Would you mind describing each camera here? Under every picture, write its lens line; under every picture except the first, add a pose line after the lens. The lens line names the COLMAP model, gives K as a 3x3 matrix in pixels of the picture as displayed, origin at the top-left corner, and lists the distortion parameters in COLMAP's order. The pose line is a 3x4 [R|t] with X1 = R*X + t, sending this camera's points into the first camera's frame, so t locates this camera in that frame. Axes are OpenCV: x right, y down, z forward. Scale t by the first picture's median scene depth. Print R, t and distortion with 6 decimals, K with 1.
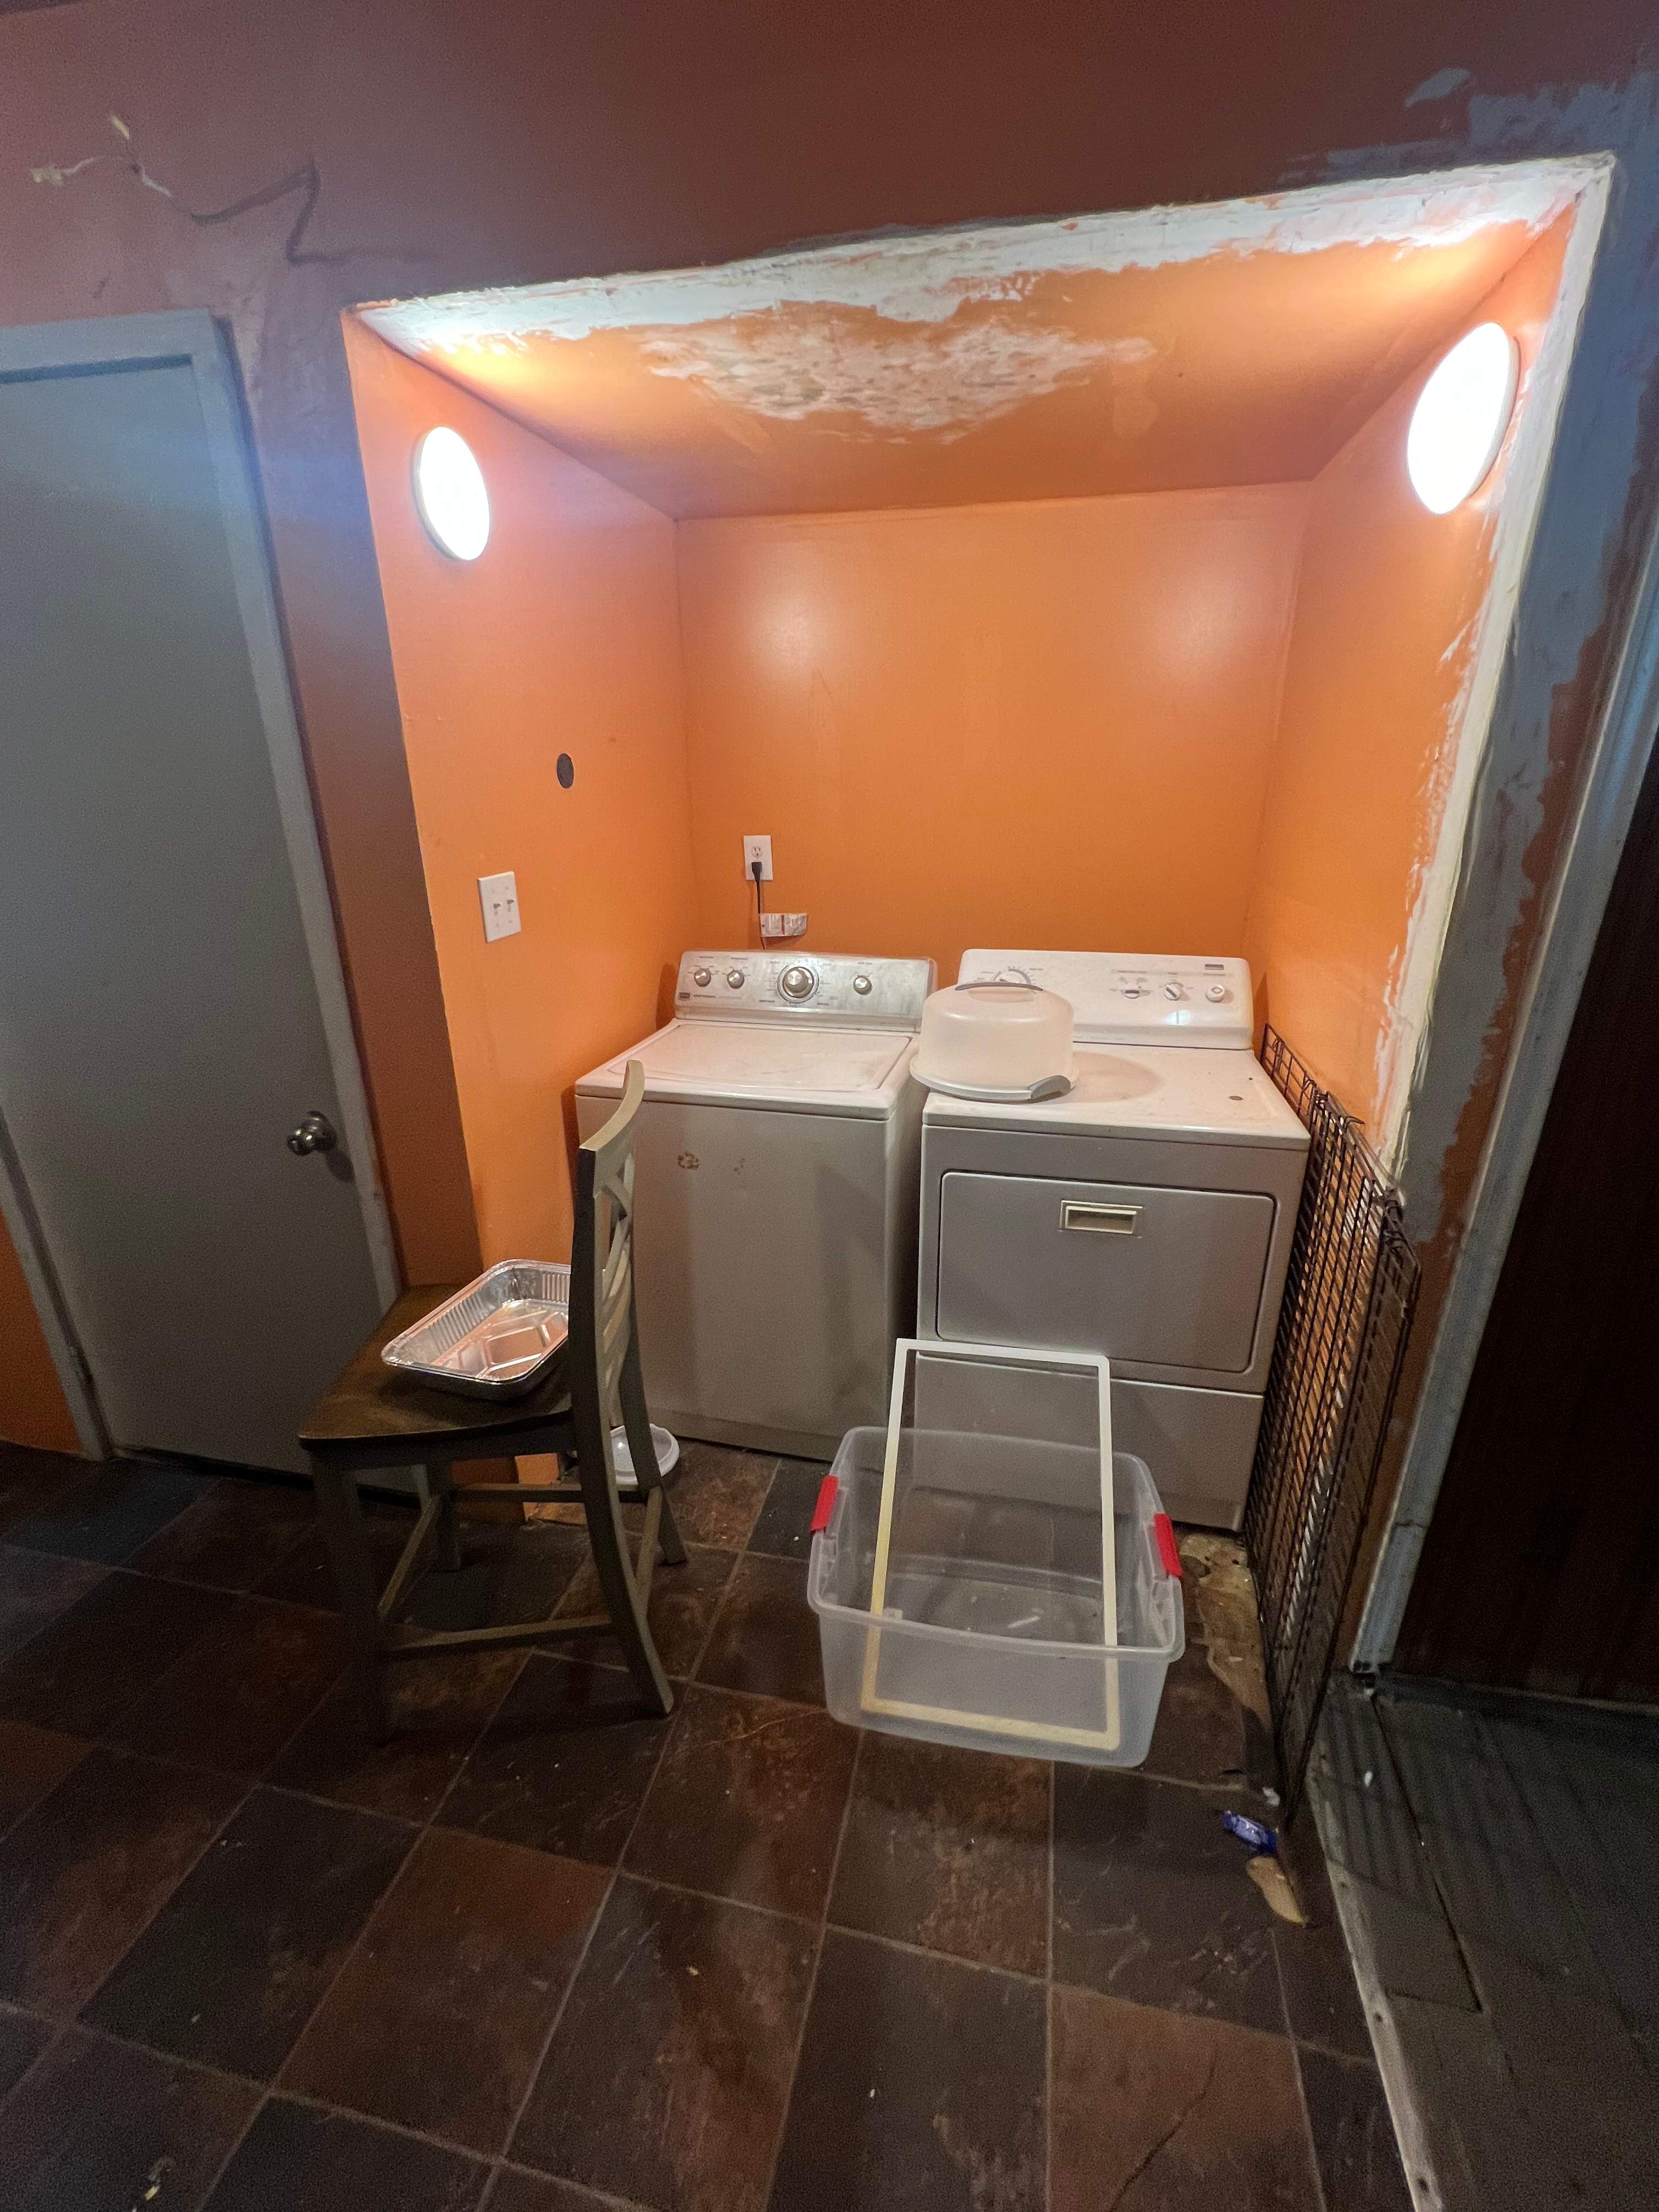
lens RADIAL K [[936.4, 0, 835.0], [0, 936.4, 1105.4], [0, 0, 1]] dist [-0.003536, 0.000800]
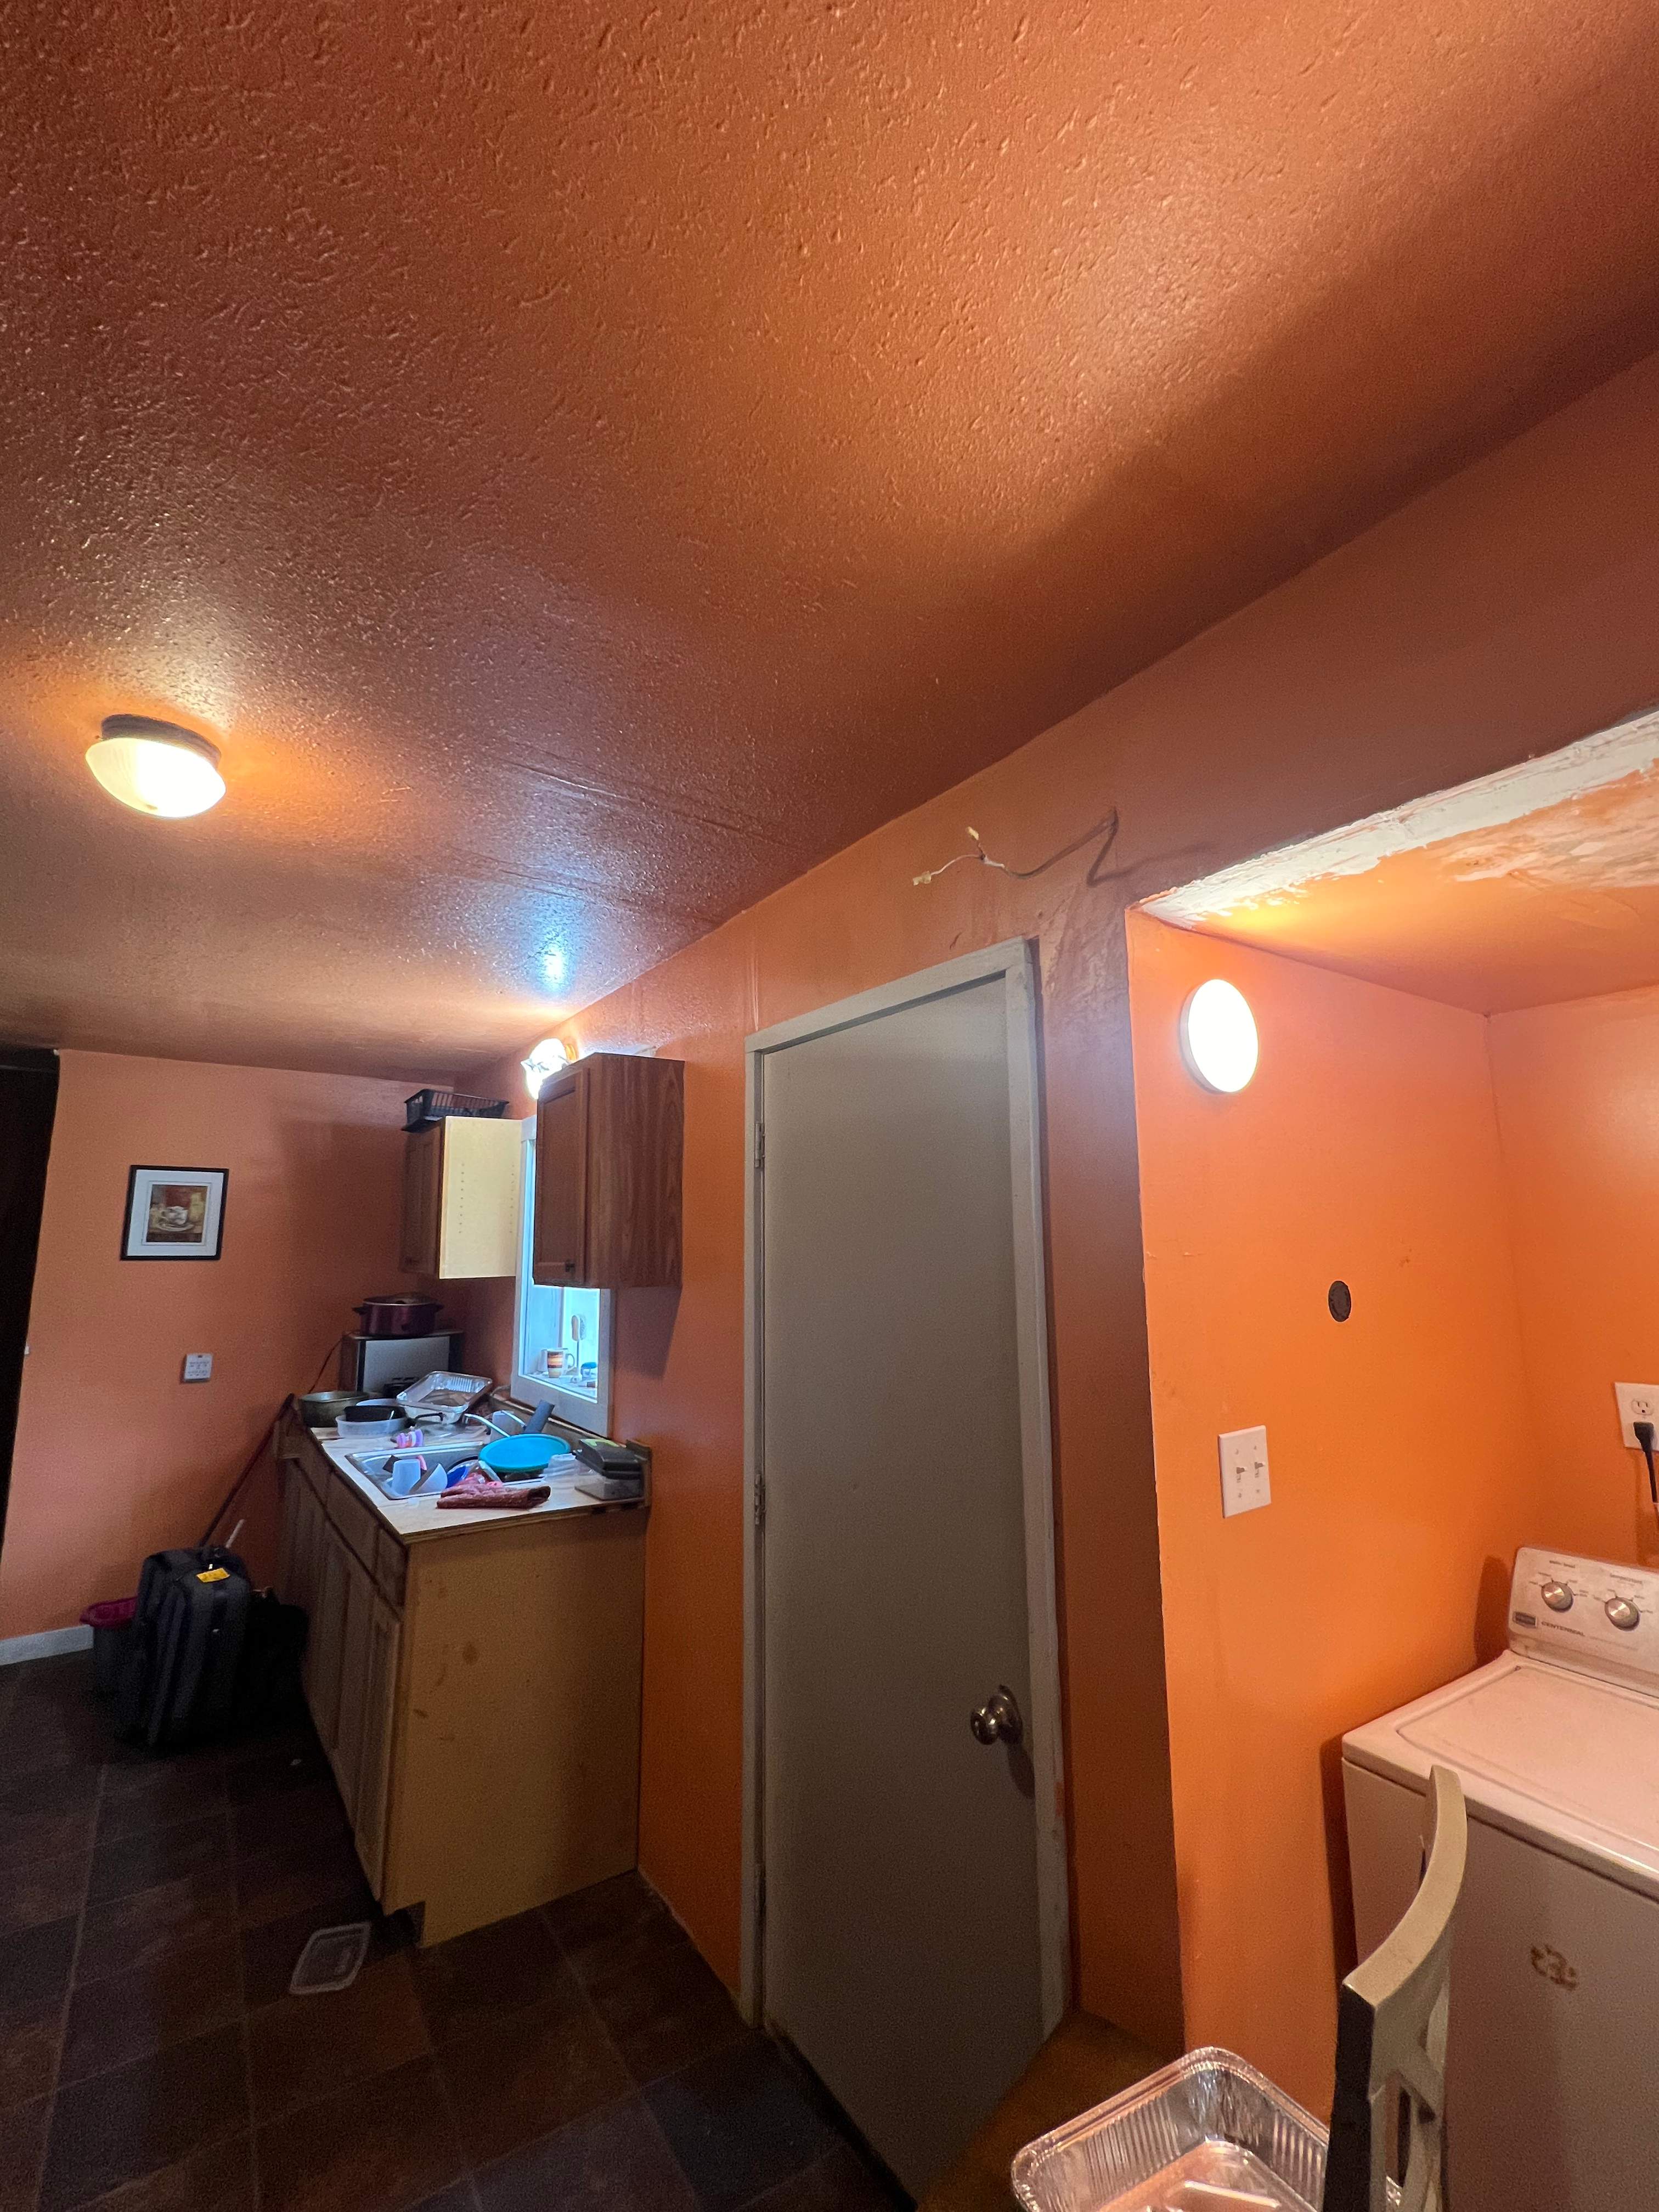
lens RADIAL K [[936.4, 0, 835.3], [0, 936.4, 1109.8], [0, 0, 1]] dist [-0.003536, 0.000800]
pose [[0.725701, -0.100721, -0.680597, -0.044745], [-0.233117, 0.894715, -0.380974, -0.122474], [0.647313, 0.435132, 0.625816, 0.167929]]
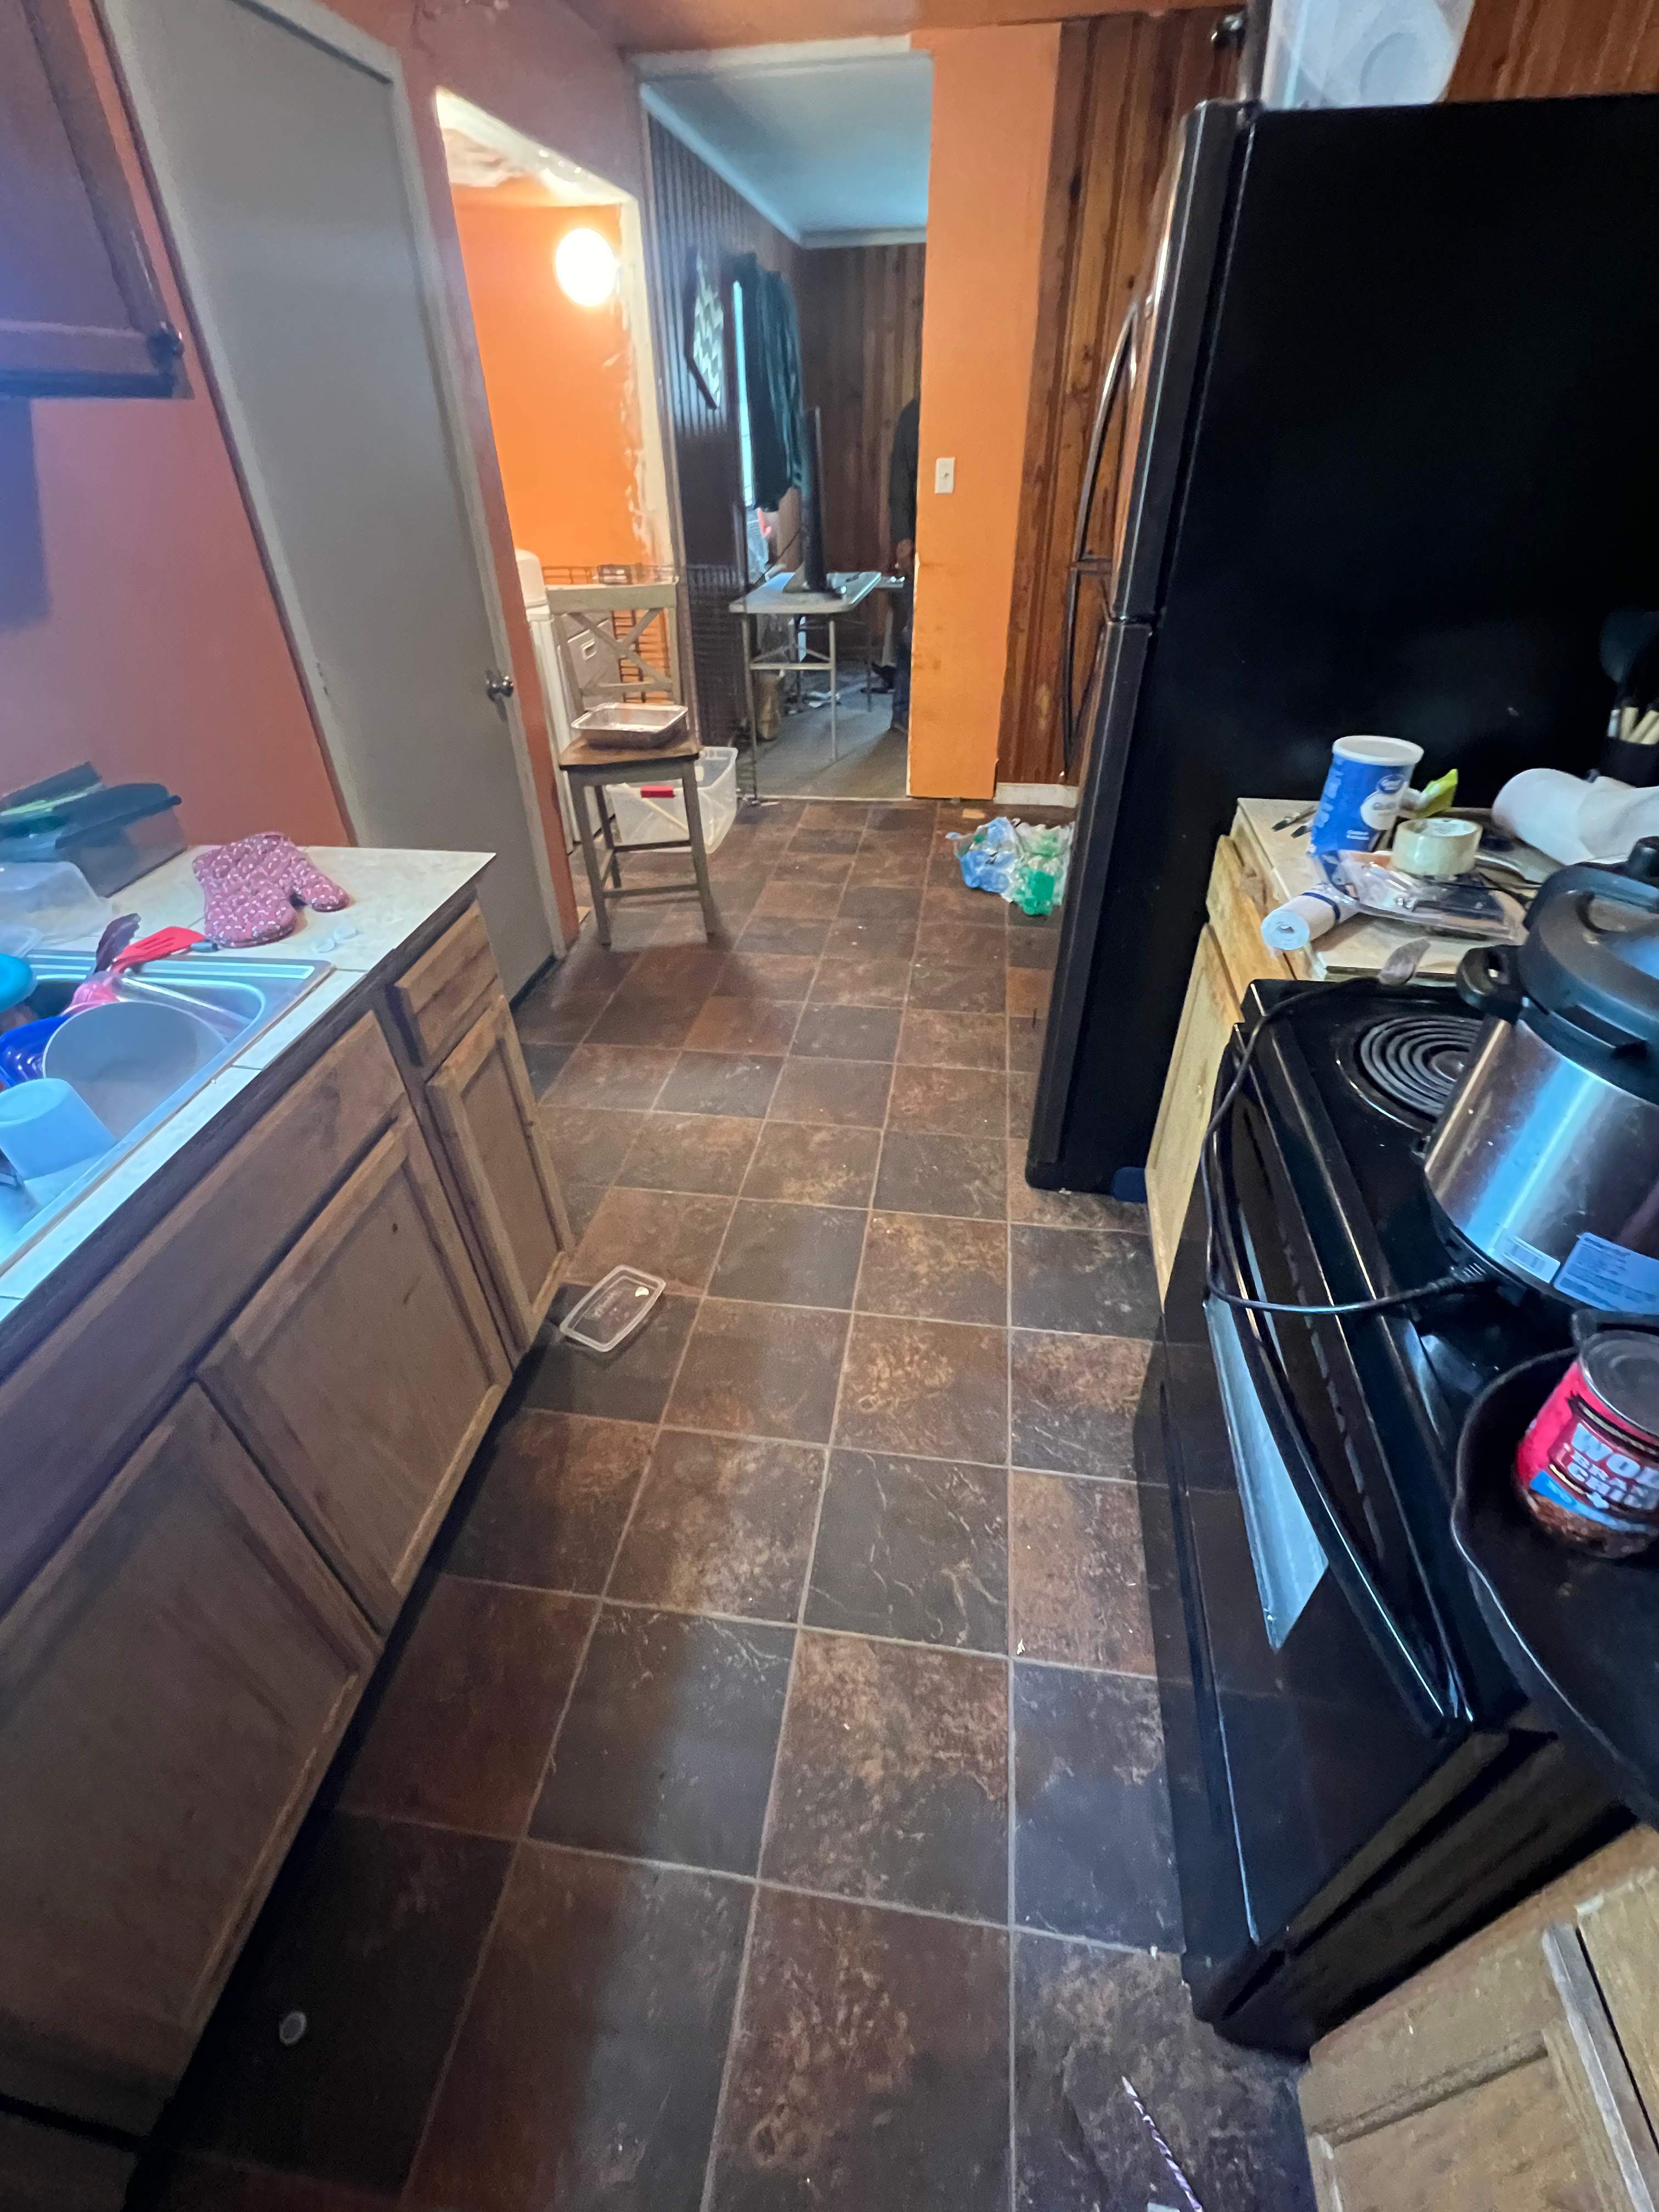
lens RADIAL K [[936.4, 0, 831.0], [0, 936.4, 1108.0], [0, 0, 1]] dist [-0.003536, 0.000800]
pose [[-0.061119, -0.586510, 0.807633, -2.623512], [0.341166, 0.748136, 0.569121, -0.159202], [-0.938014, 0.310321, 0.154372, 0.570764]]
